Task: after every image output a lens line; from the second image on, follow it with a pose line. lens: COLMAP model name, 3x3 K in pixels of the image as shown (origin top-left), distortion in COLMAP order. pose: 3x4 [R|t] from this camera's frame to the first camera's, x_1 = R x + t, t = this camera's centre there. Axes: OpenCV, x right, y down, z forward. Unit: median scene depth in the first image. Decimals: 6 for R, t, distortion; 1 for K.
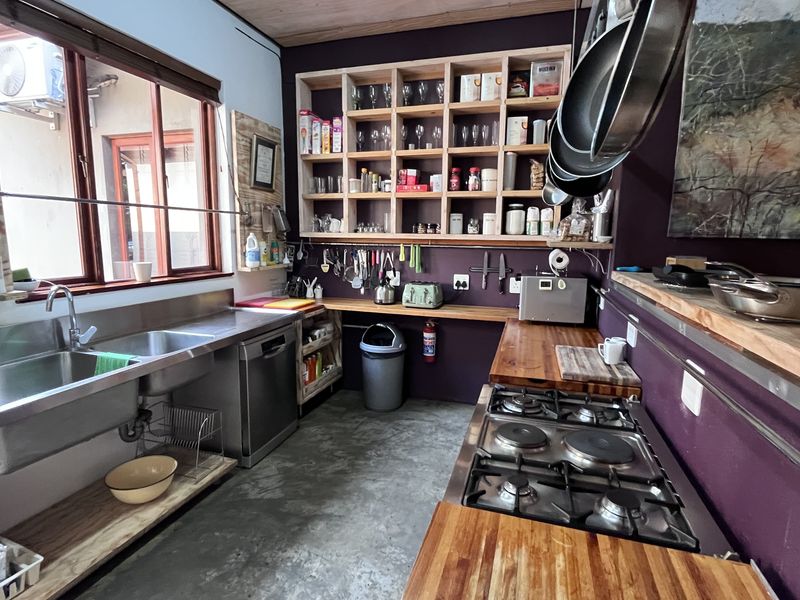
lens RADIAL K [[434.6, 0, 398.5], [0, 434.6, 301.8], [0, 0, 1]] dist [-0.002964, -0.002627]
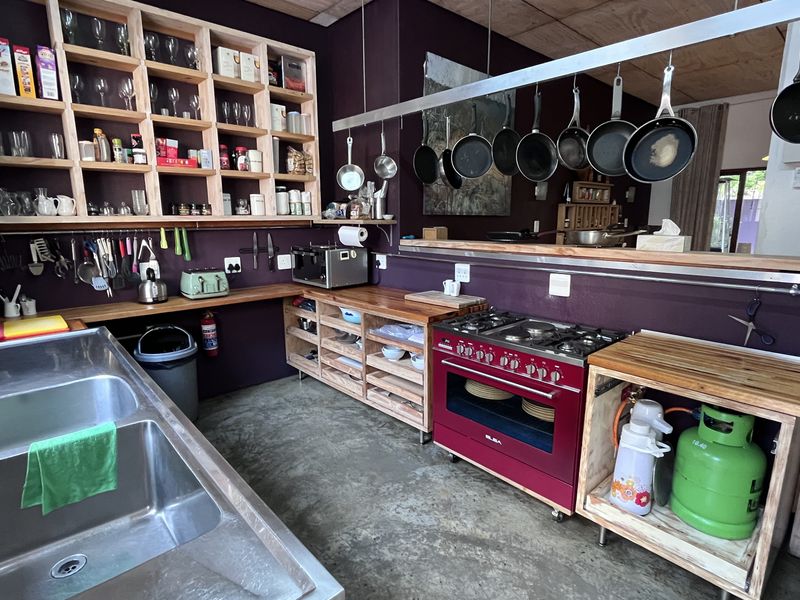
lens RADIAL K [[434.6, 0, 398.5], [0, 434.6, 301.8], [0, 0, 1]] dist [-0.002964, -0.002627]
pose [[0.504248, -0.182438, 0.844068, -0.518575], [0.143785, 0.981523, 0.126251, -0.035647], [-0.851504, 0.057703, 0.521163, 0.193620]]
